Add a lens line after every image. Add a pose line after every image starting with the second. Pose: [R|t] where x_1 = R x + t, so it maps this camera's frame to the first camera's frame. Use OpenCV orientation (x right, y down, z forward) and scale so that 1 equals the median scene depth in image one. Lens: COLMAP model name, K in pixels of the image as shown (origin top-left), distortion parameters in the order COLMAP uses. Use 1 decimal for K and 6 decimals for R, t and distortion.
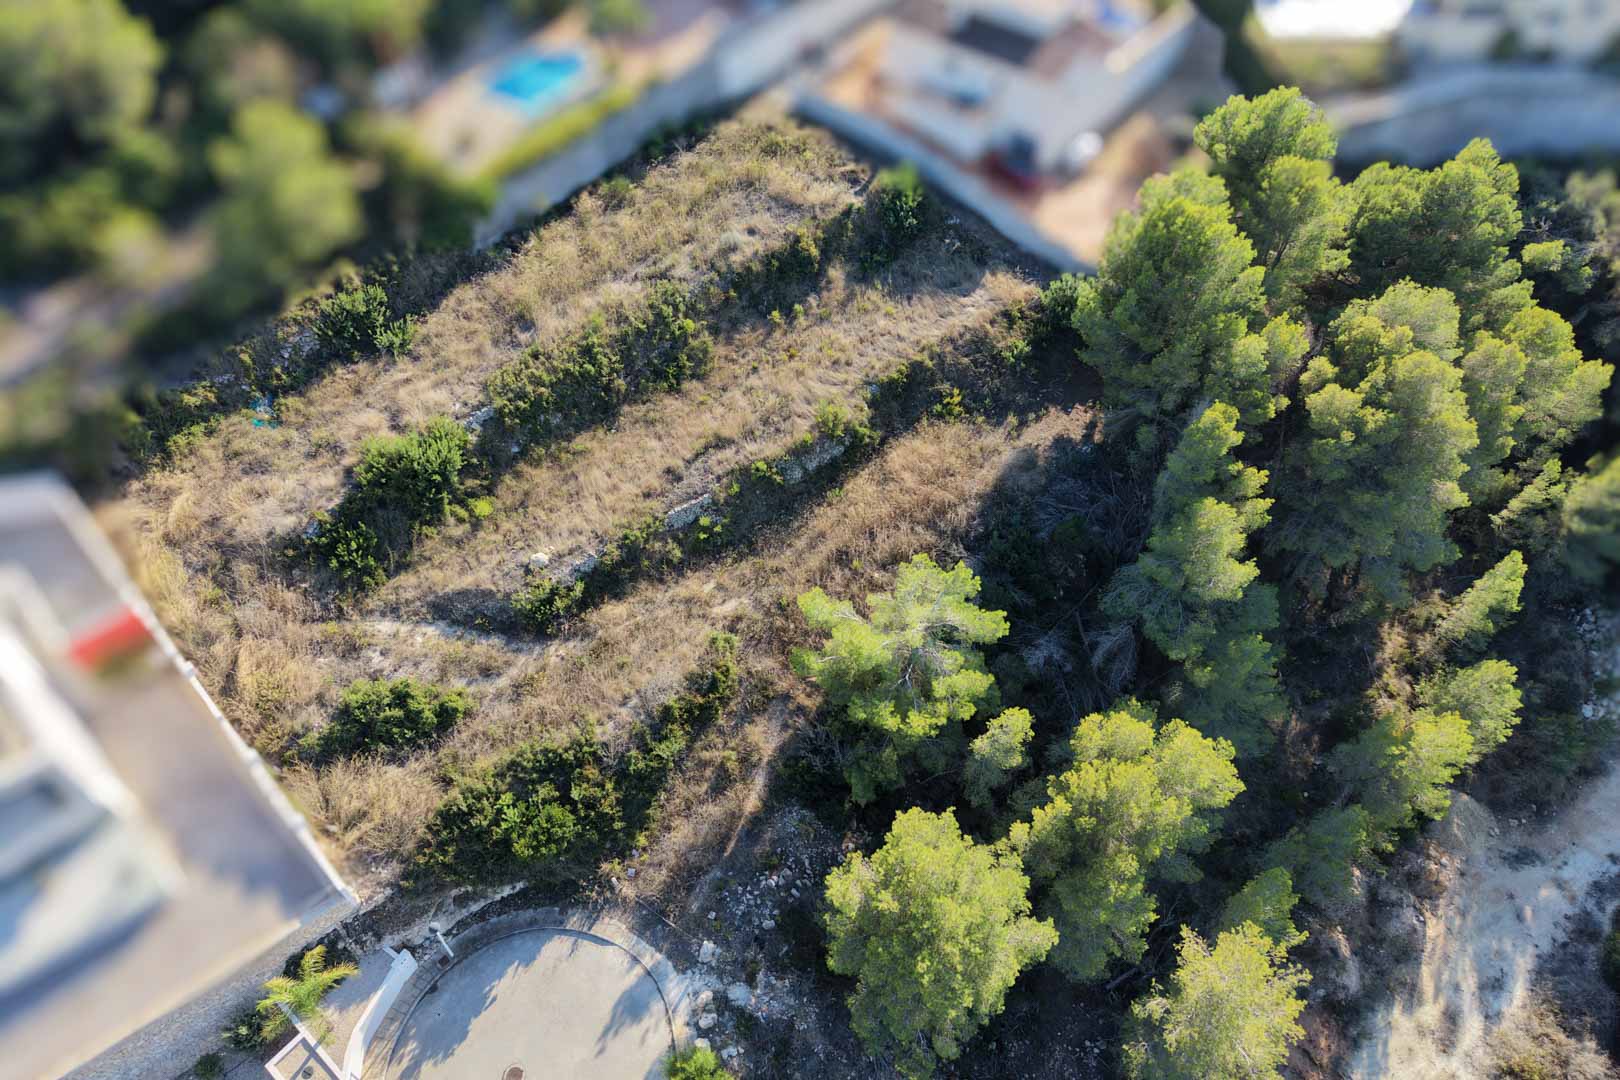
lens RADIAL K [[1078.2, 0, 806.8], [0, 1078.2, 528.7], [0, 0, 1]] dist [0.012145, -0.009838]
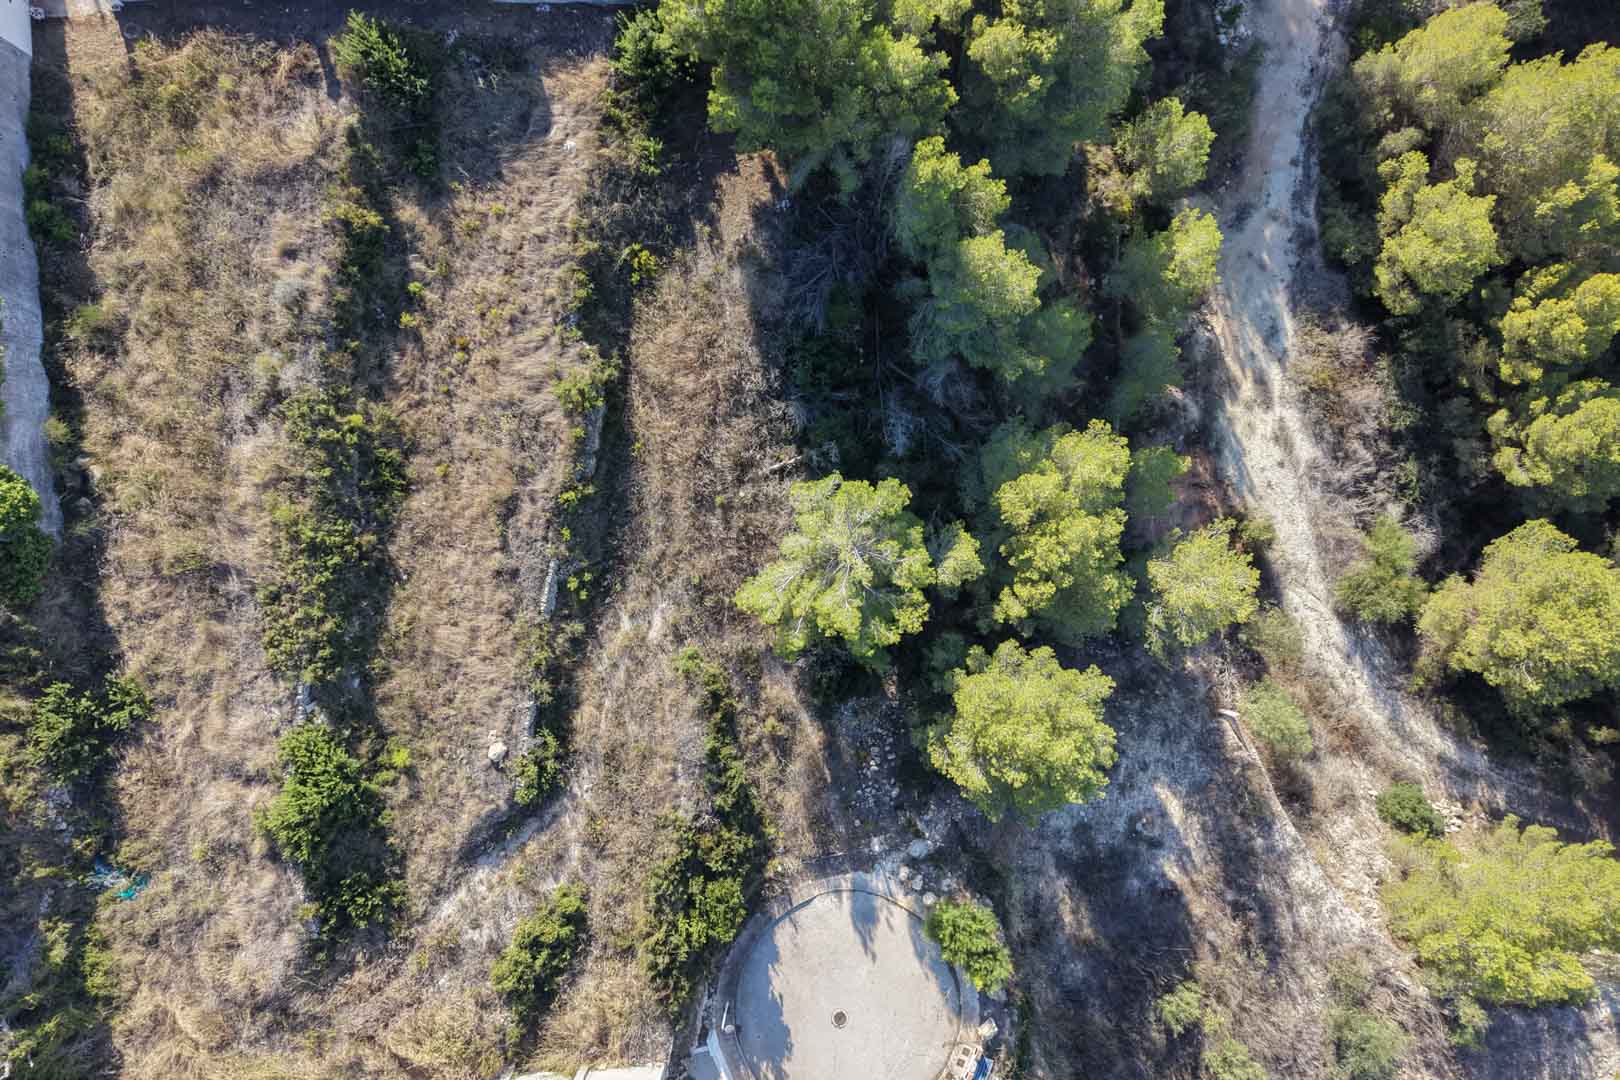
lens RADIAL K [[1078.2, 0, 806.8], [0, 1078.2, 528.7], [0, 0, 1]] dist [0.012145, -0.009838]
pose [[0.703420, -0.707600, 0.067097, 0.019069], [0.542309, 0.595323, 0.592867, -0.482033], [-0.459457, -0.380648, 0.802500, 0.171610]]
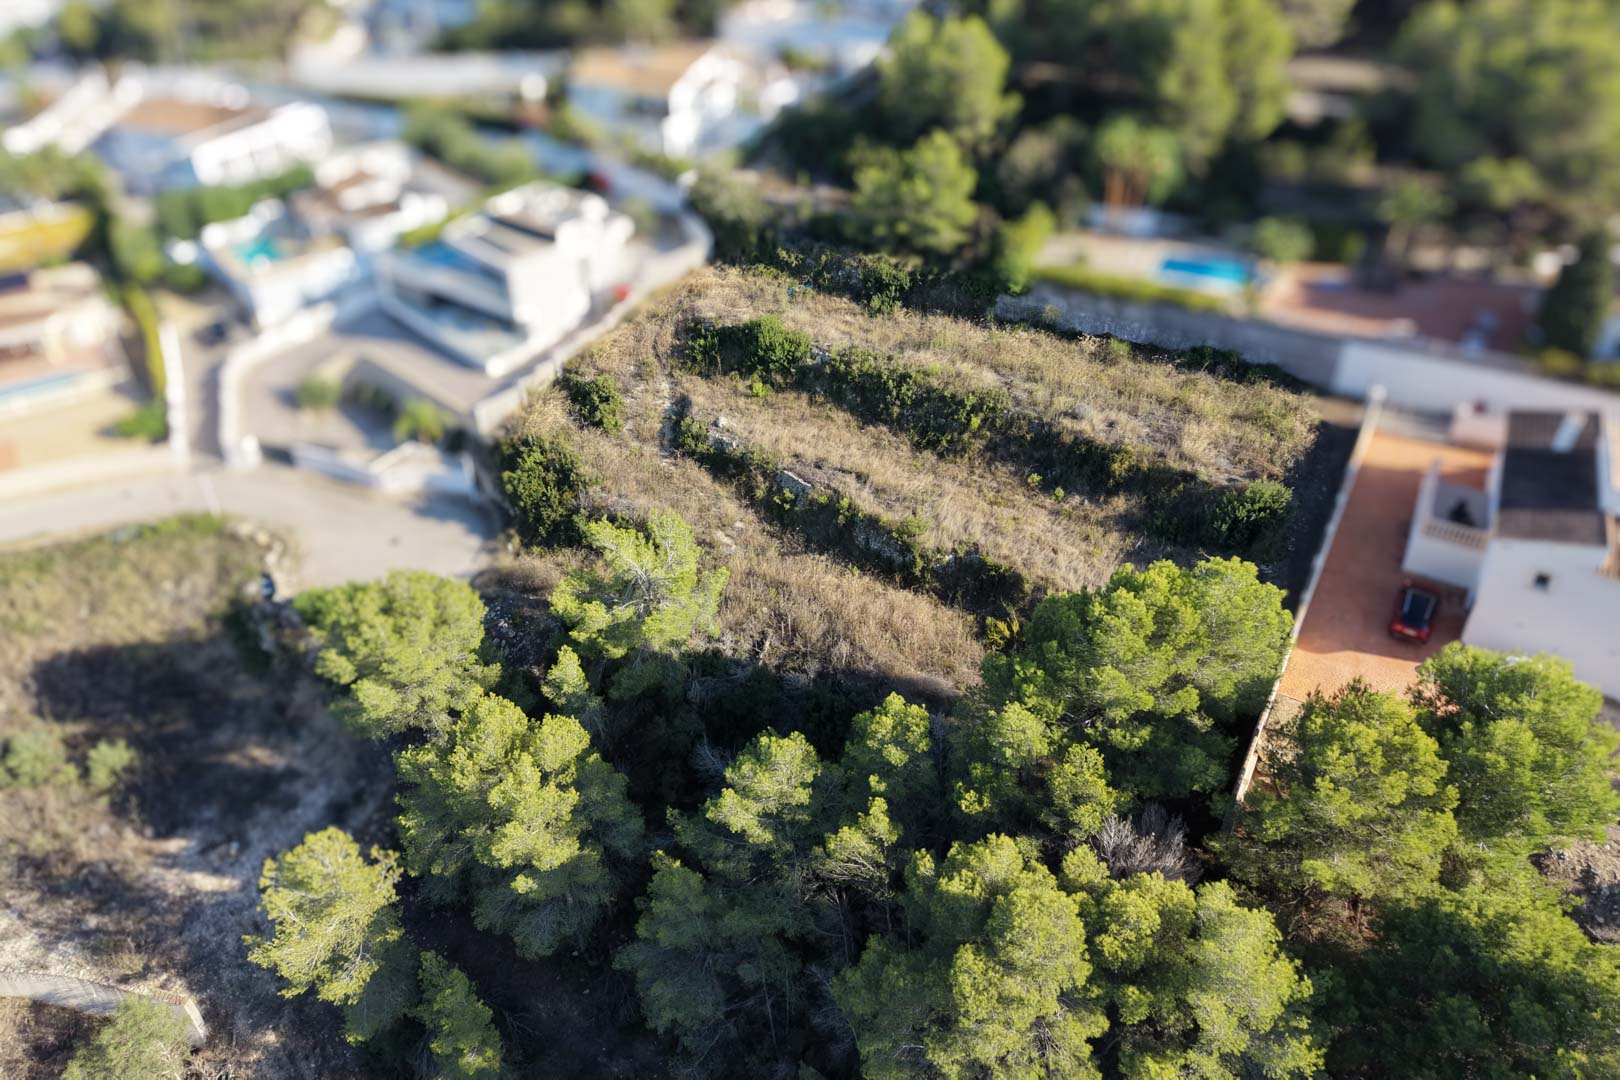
lens RADIAL K [[1067.5, 0, 810.4], [0, 1067.5, 486.6], [0, 0, 1]] dist [0.050210, -0.058737]
pose [[0.152250, 0.539086, -0.828376, 0.870250], [-0.756704, 0.602745, 0.253175, -0.326561], [0.635782, 0.588289, 0.499696, 0.430182]]
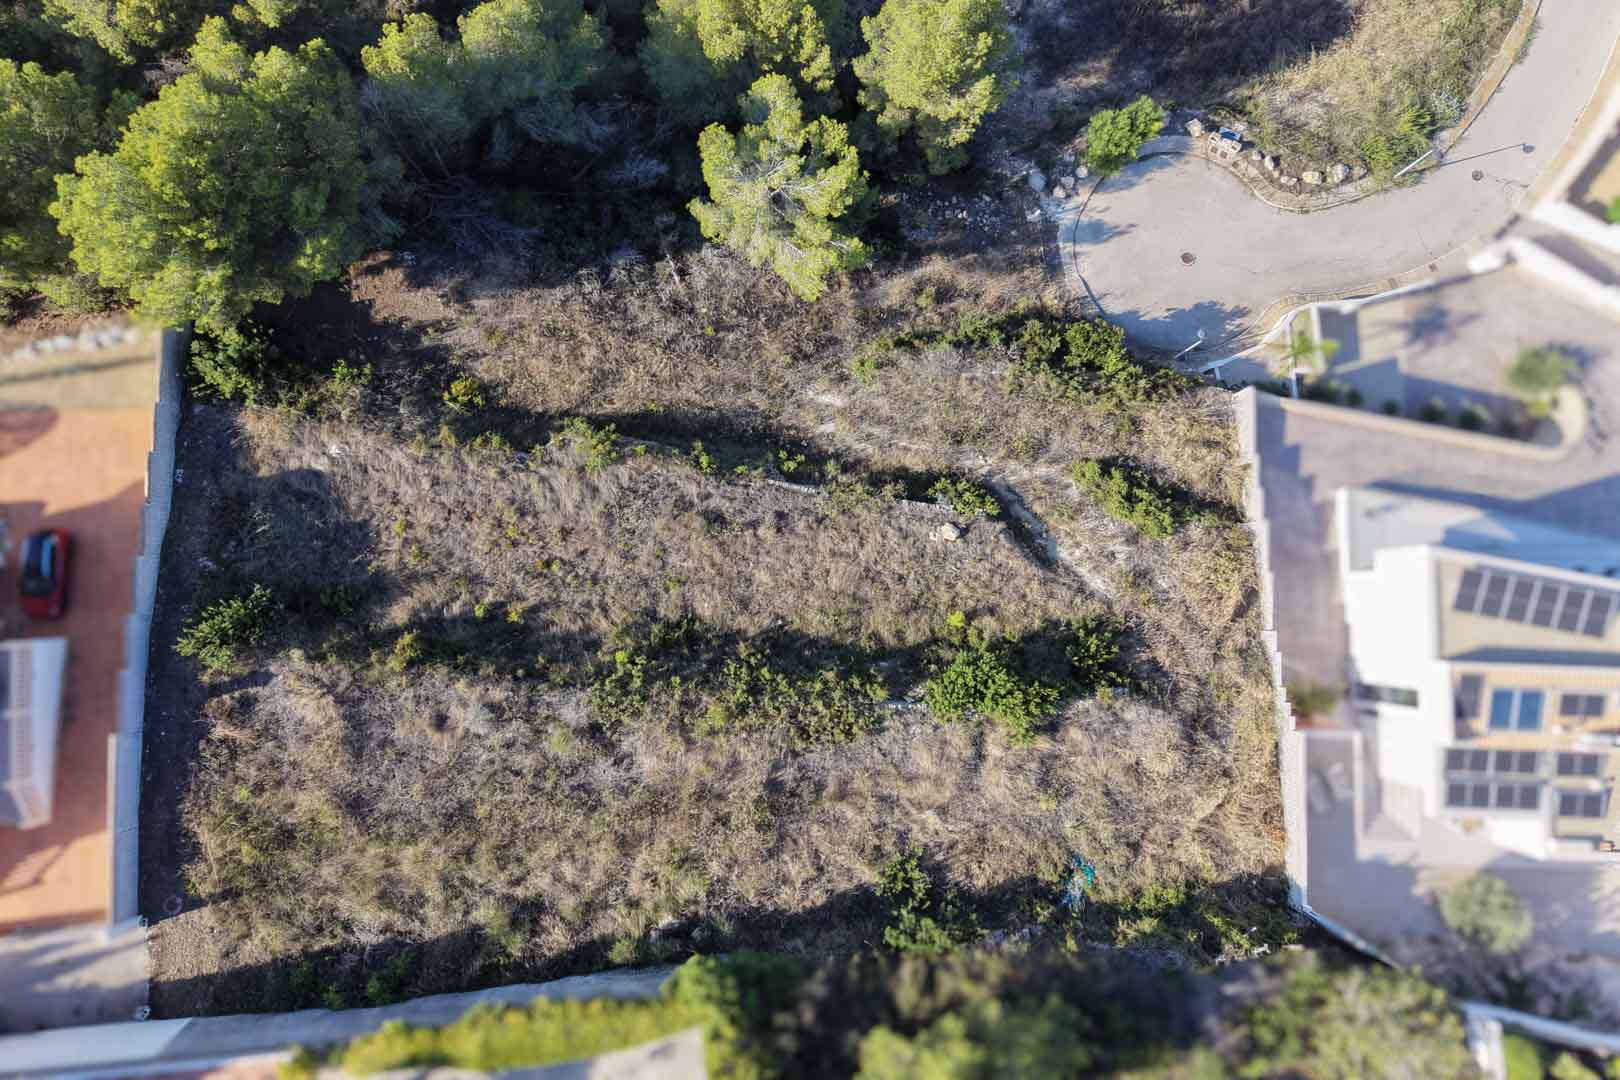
lens RADIAL K [[1071.1, 0, 810.0], [0, 1071.1, 482.3], [0, 0, 1]] dist [0.041074, -0.063257]
pose [[-0.691702, -0.720660, 0.046887, -0.164057], [0.523105, -0.455207, 0.720520, -0.689866], [-0.497906, 0.522912, 0.691848, 0.343009]]
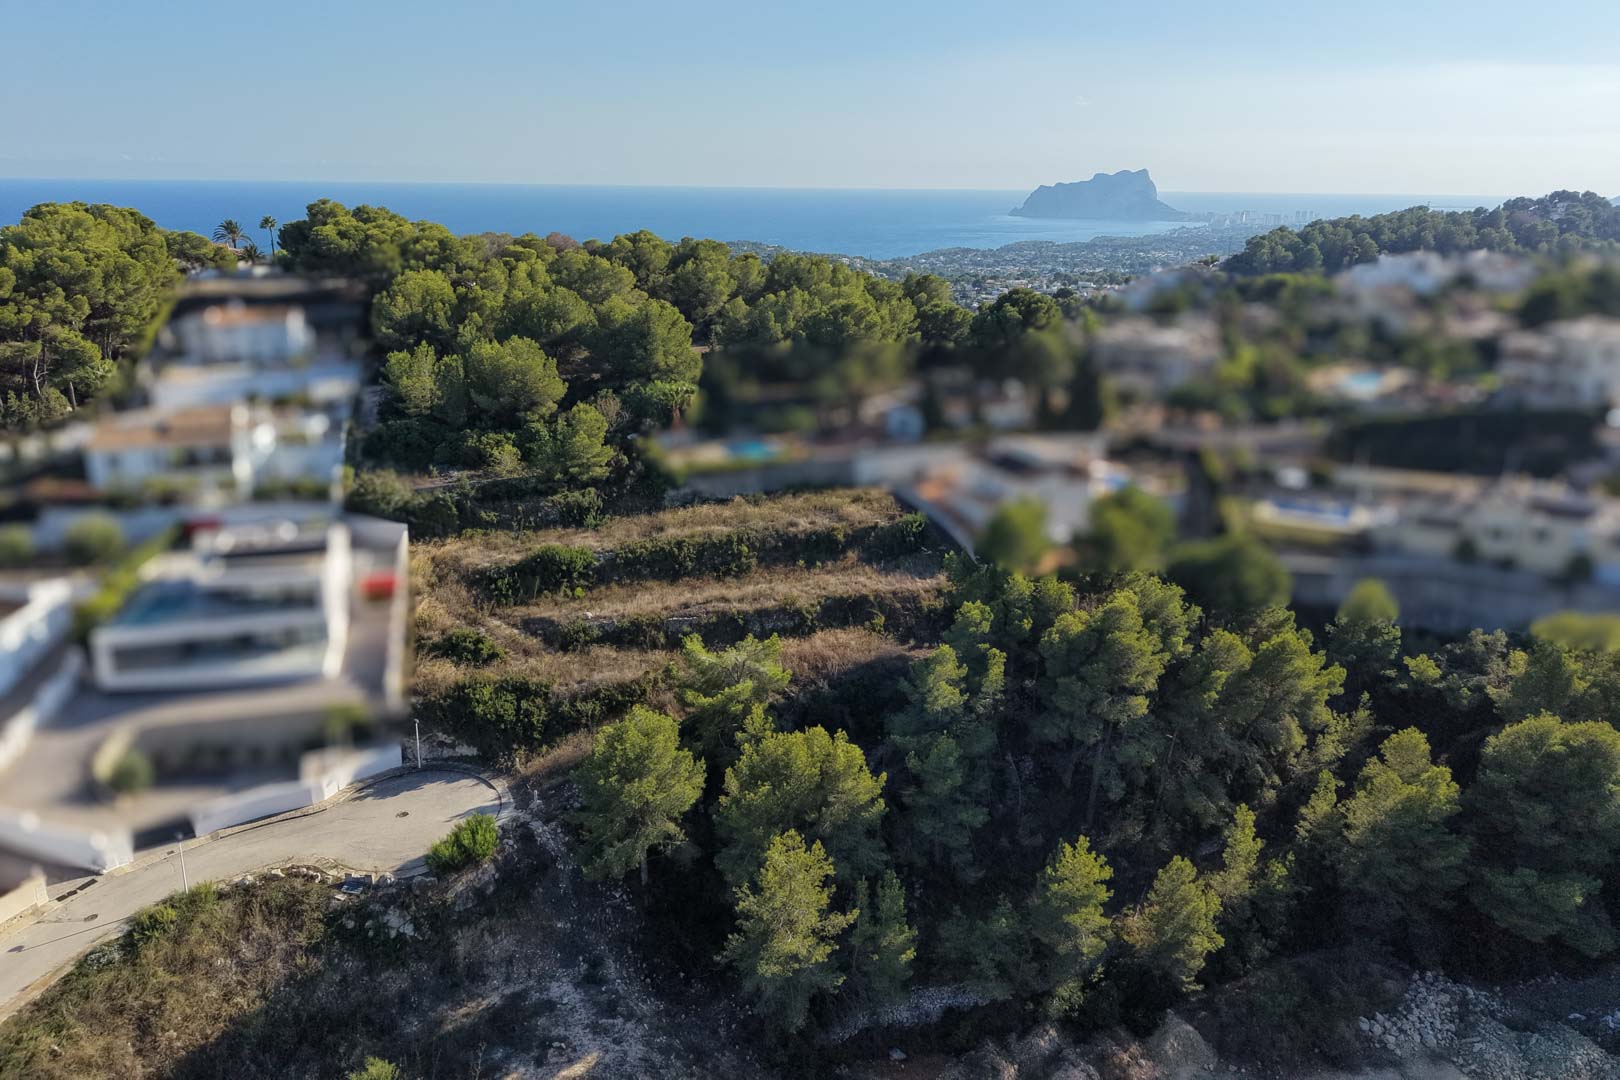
lens RADIAL K [[1064.3, 0, 844.8], [0, 1064.3, 462.5], [0, 0, 1]] dist [-0.021070, 0.000104]
pose [[0.897829, 0.116933, -0.424535, 0.781502], [-0.341592, 0.793348, -0.503899, 0.525939], [0.277882, 0.597433, 0.752234, -0.303497]]
